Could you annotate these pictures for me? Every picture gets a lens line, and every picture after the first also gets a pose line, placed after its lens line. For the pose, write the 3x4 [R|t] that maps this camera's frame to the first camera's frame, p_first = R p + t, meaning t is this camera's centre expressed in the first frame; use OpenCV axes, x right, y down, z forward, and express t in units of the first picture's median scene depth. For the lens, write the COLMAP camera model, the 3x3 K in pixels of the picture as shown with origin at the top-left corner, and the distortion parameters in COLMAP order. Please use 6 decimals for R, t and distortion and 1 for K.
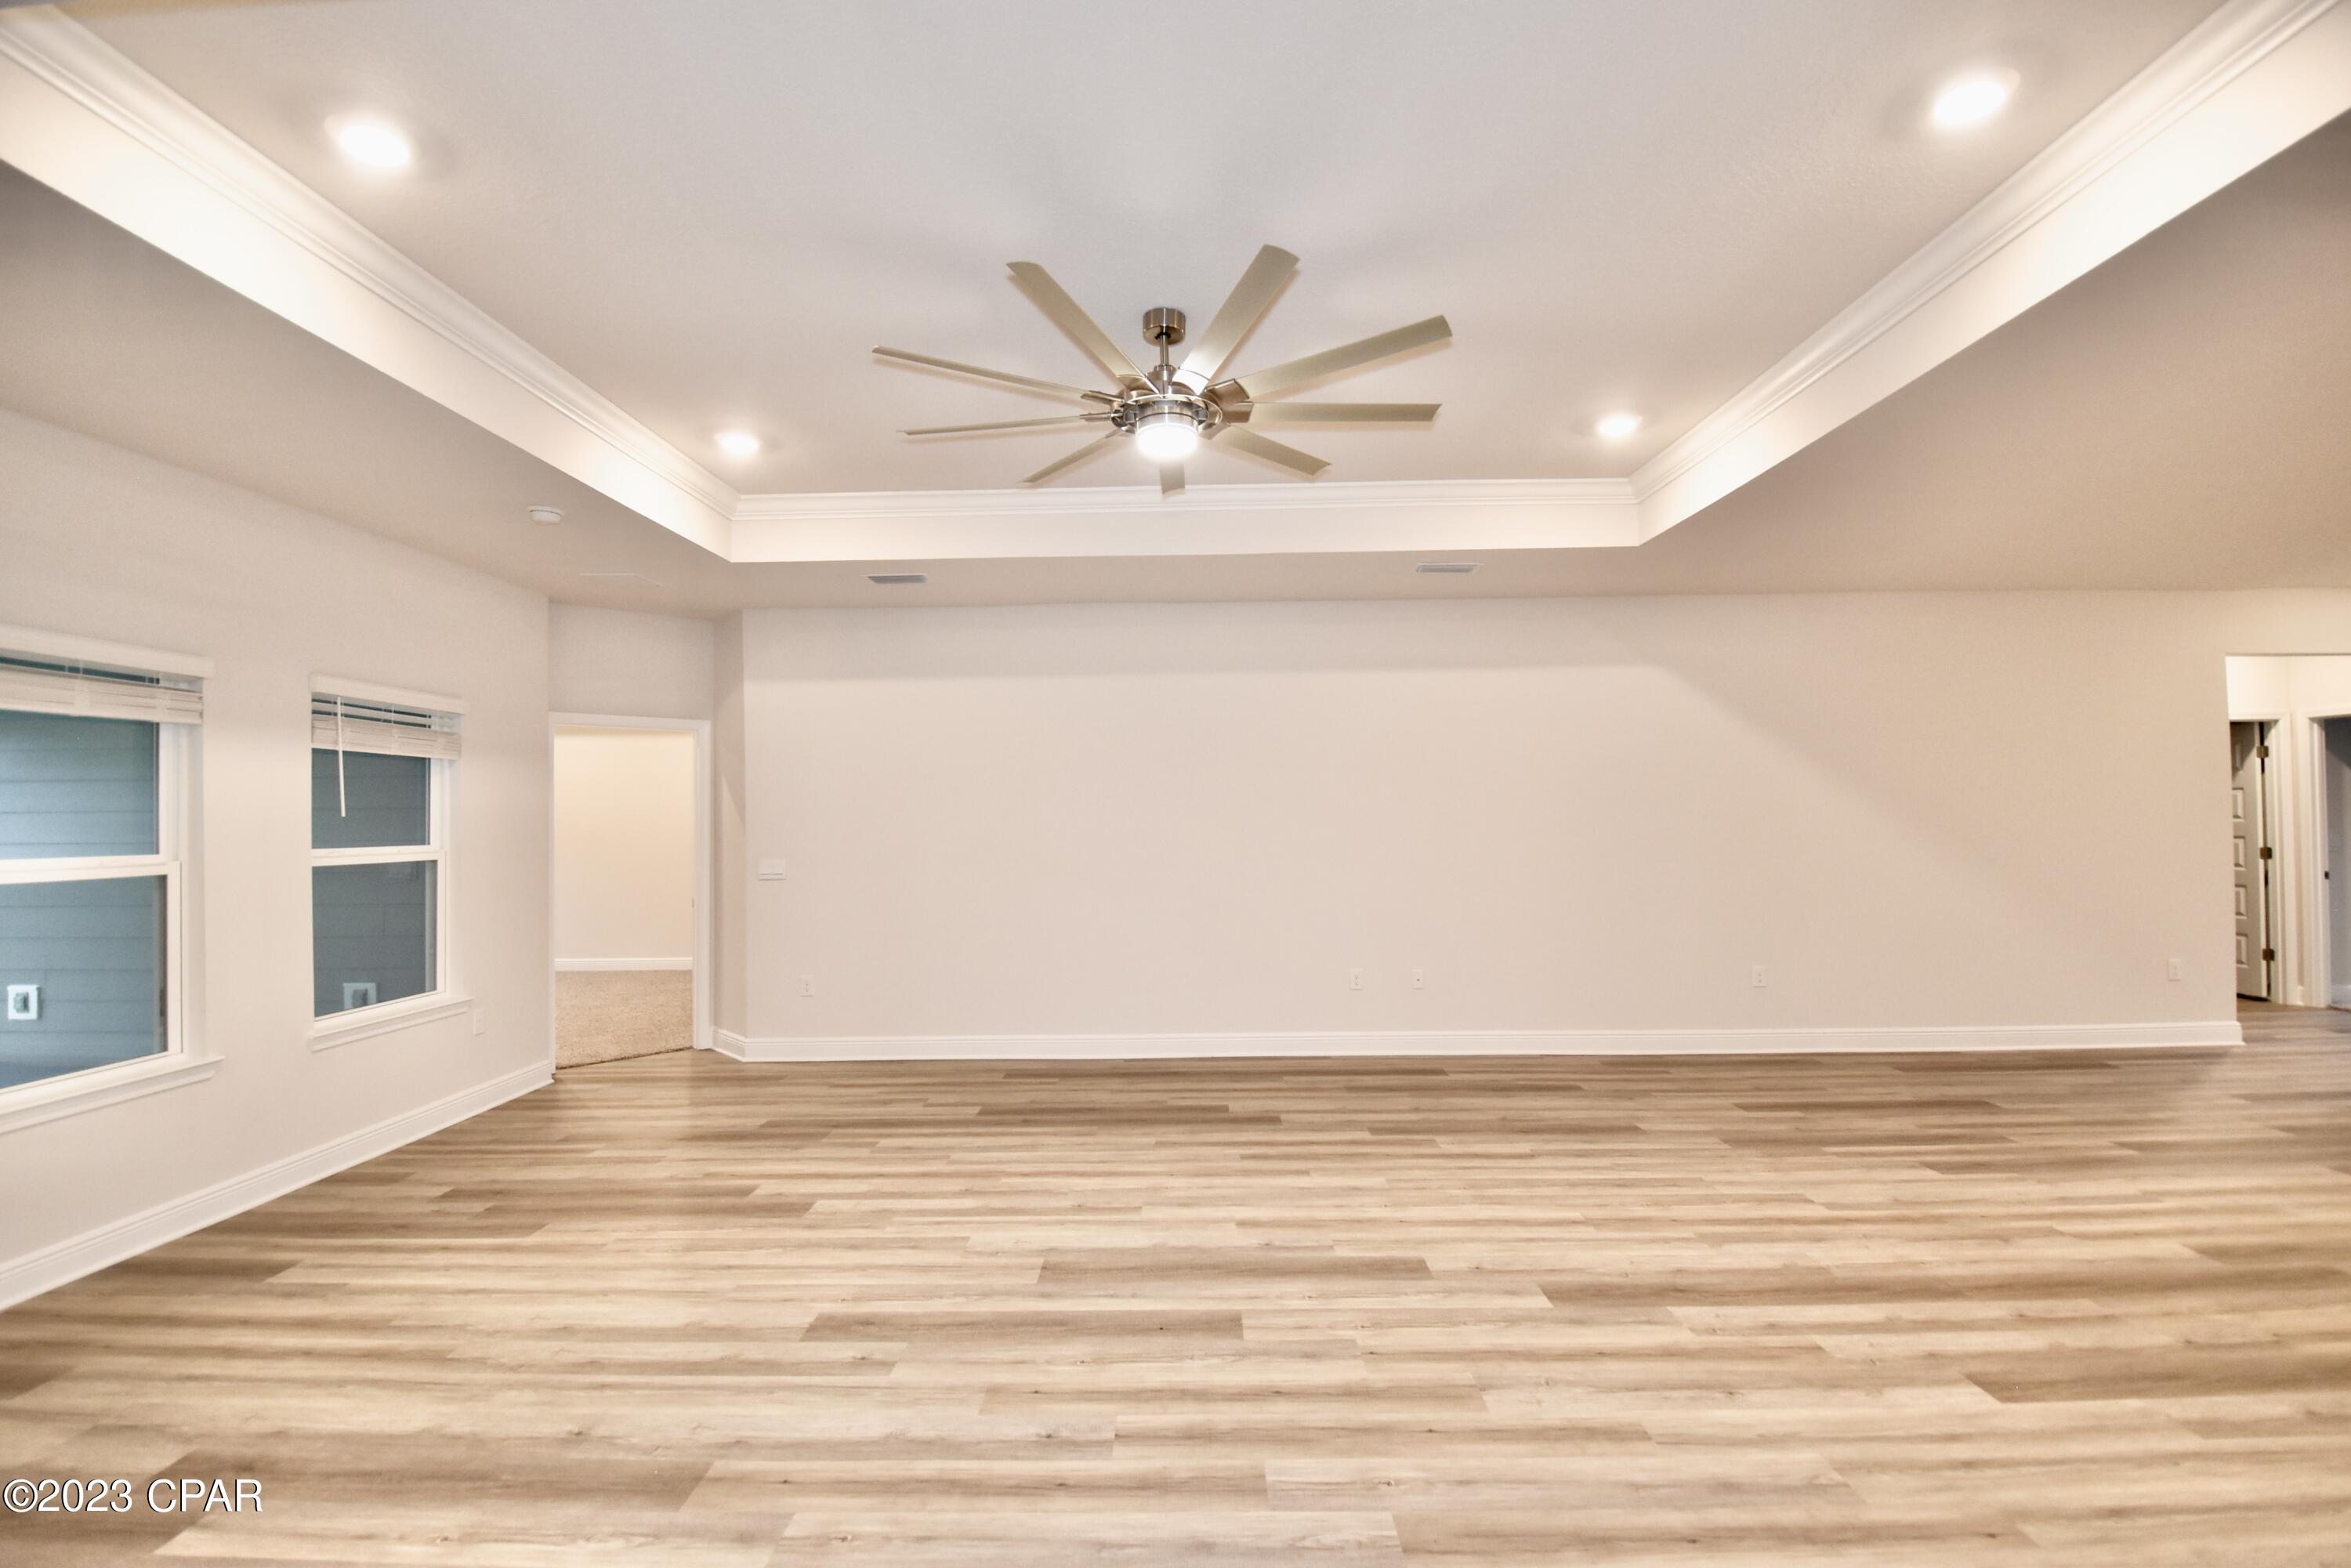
lens RADIAL K [[1019.1, 0, 1180.5], [0, 1019.1, 798.8], [0, 0, 1]] dist [0.003124, -0.001344]
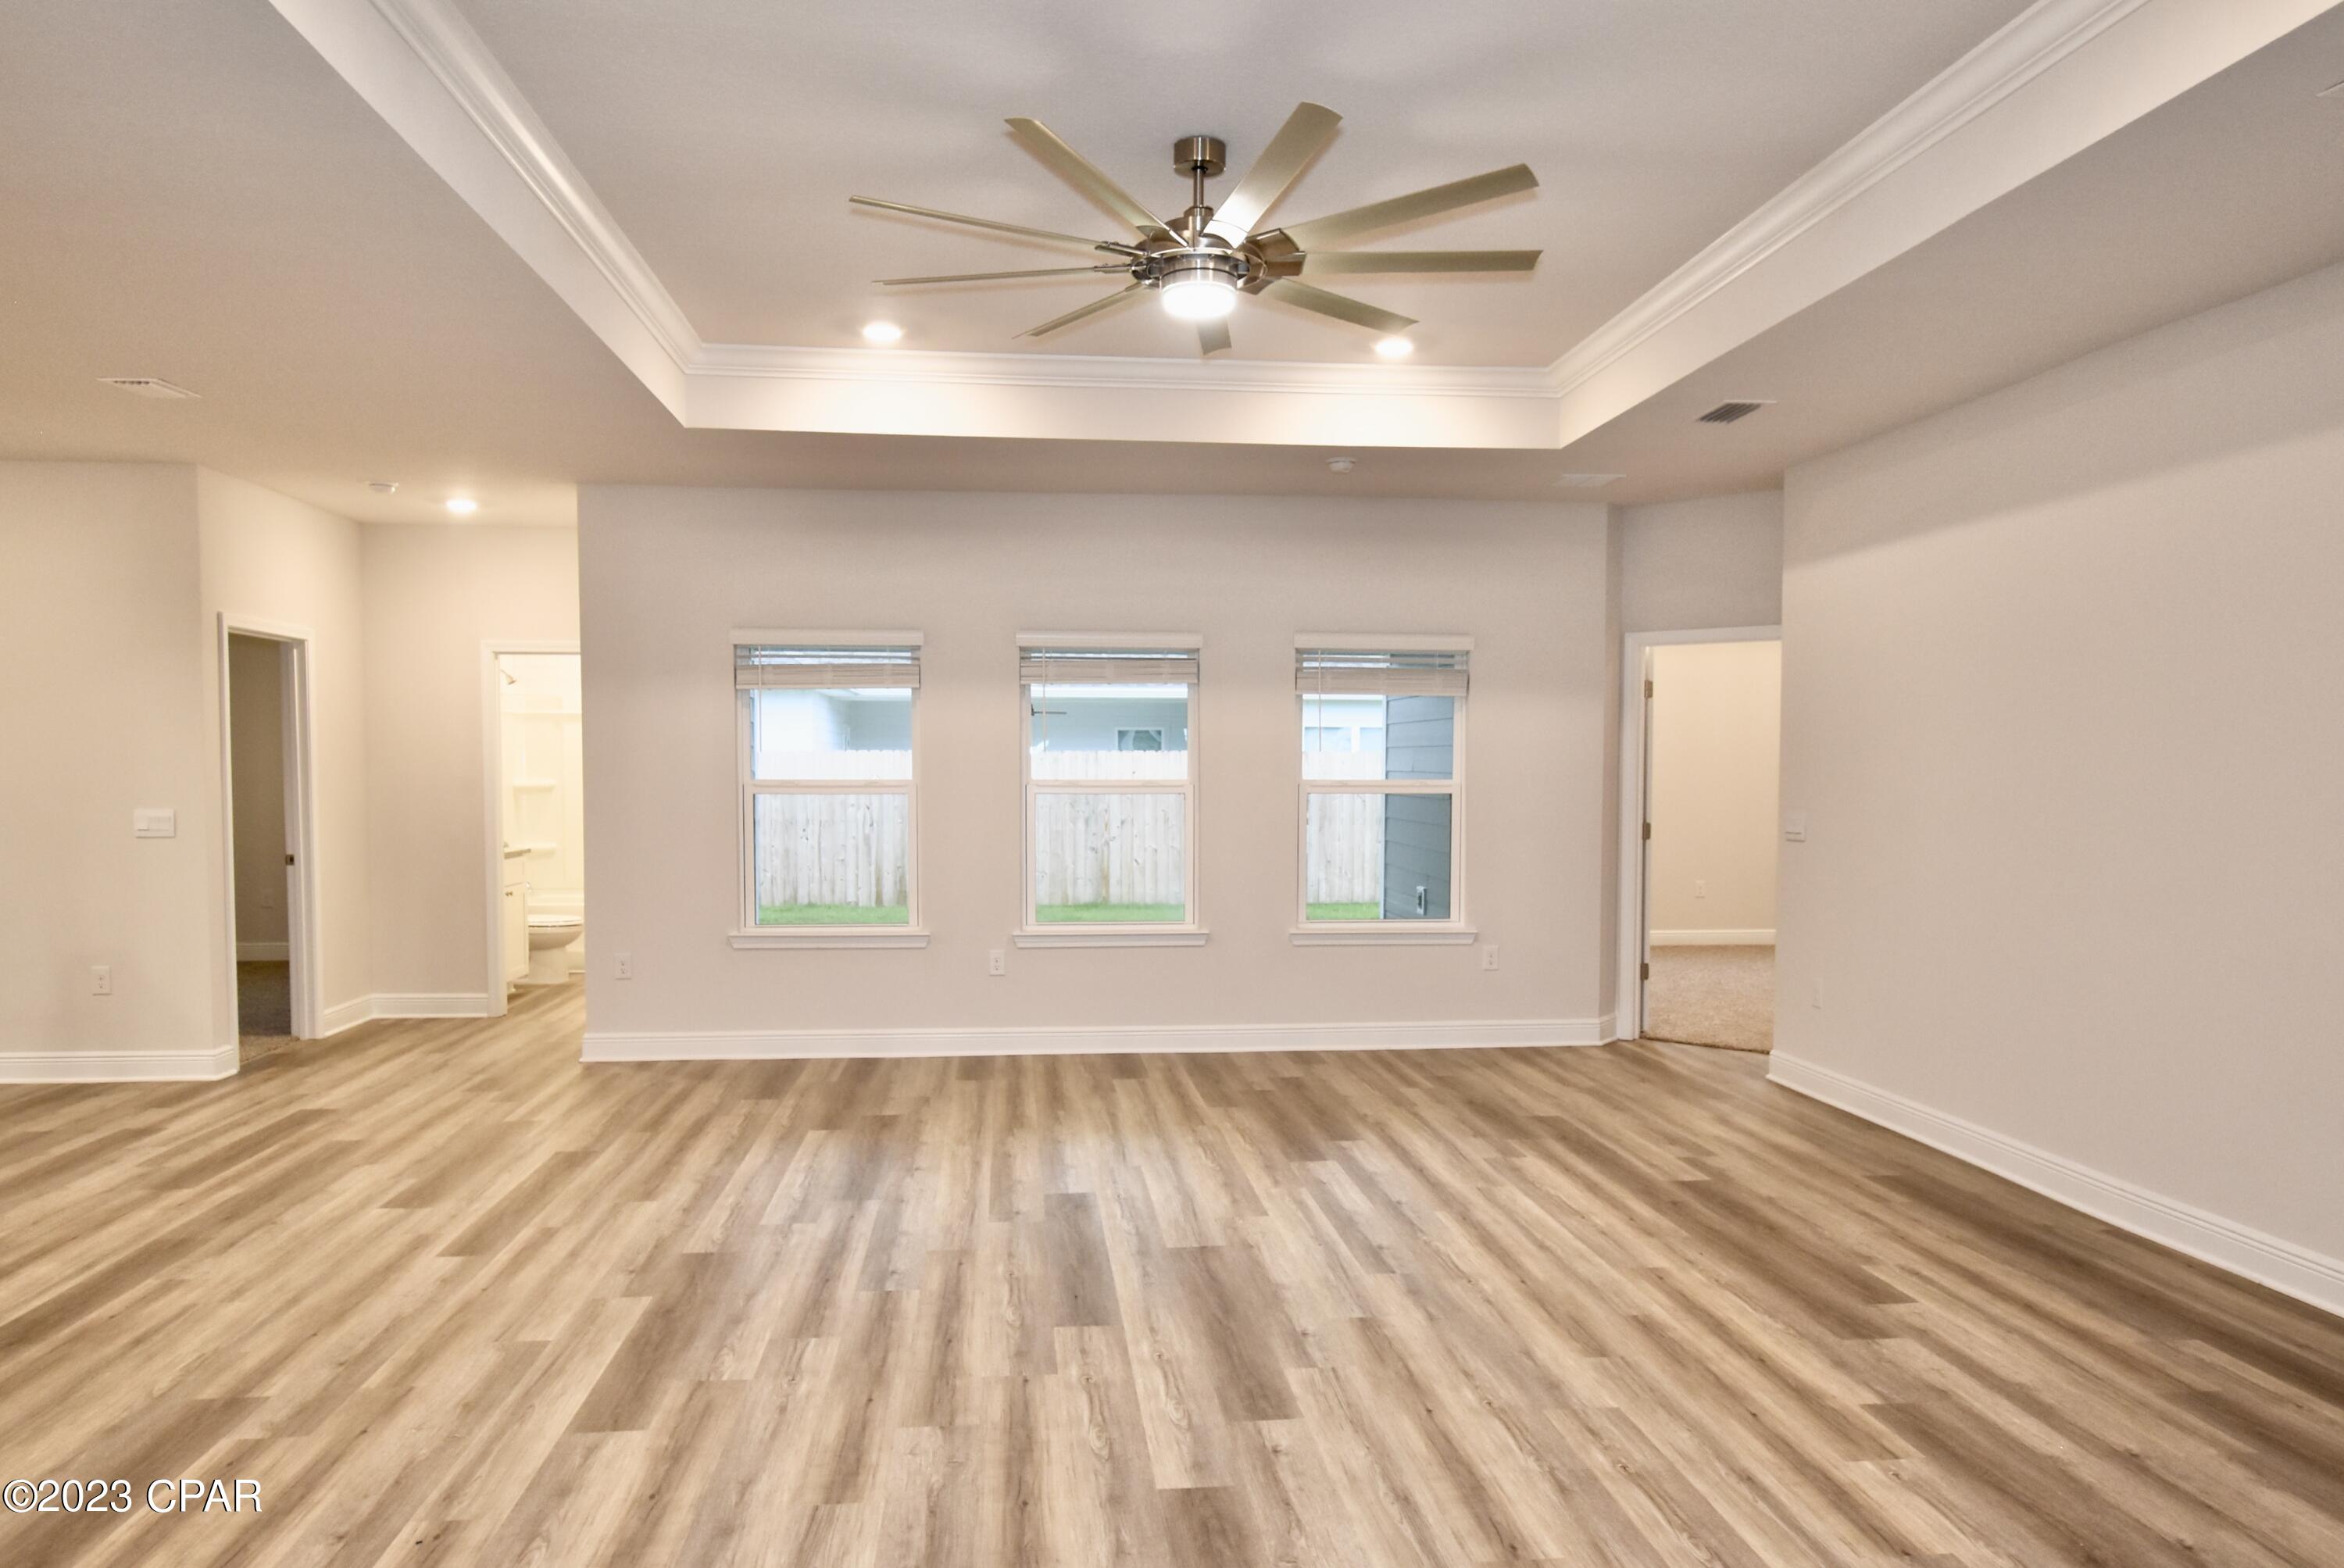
lens RADIAL K [[1577.3, 0, 1167.6], [0, 1577.3, 786.0], [0, 0, 1]] dist [0.029557, -0.003609]
pose [[0.117201, 0.029651, -0.992665, 1.218071], [0.017664, 0.999334, 0.031935, -0.004399], [0.992951, -0.021277, 0.116600, 0.774217]]
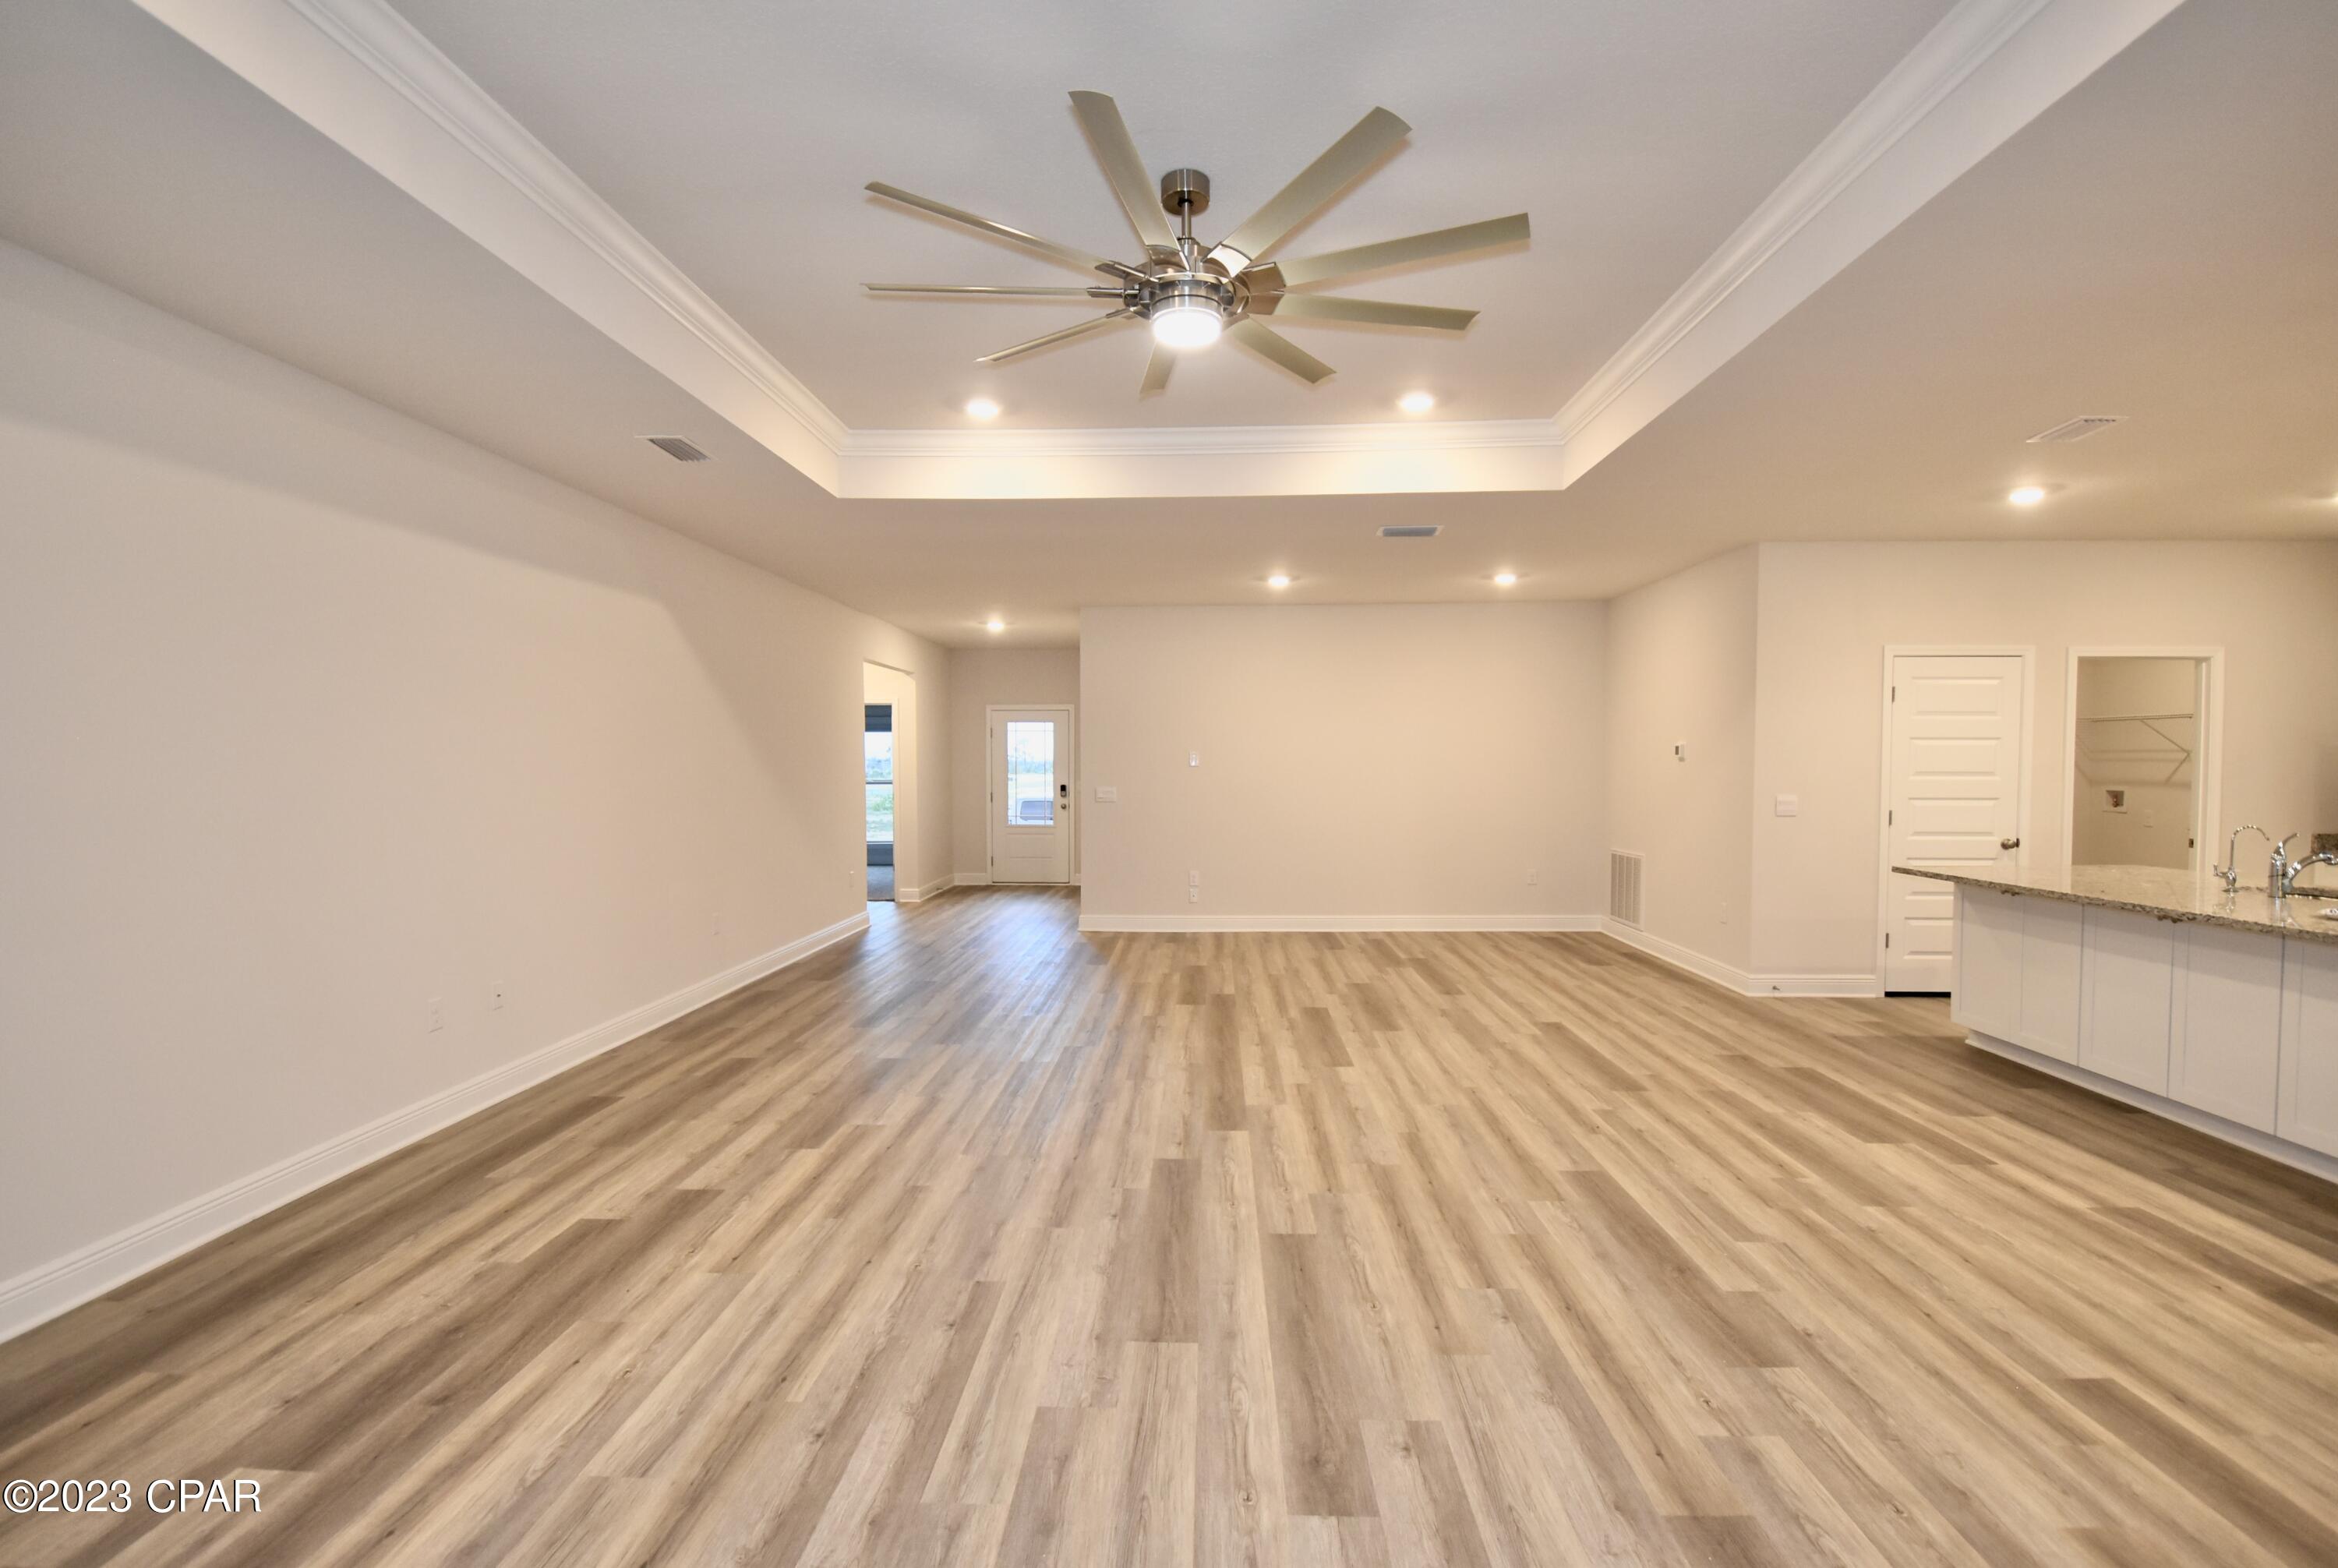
lens RADIAL K [[1073.6, 0, 1159.3], [0, 1073.6, 784.2], [0, 0, 1]] dist [-0.000336, -0.000951]
pose [[0.032500, -0.005447, 0.999457, -0.905723], [-0.019545, 0.999790, 0.006084, 0.031274], [-0.999281, -0.019732, 0.032387, 0.936051]]
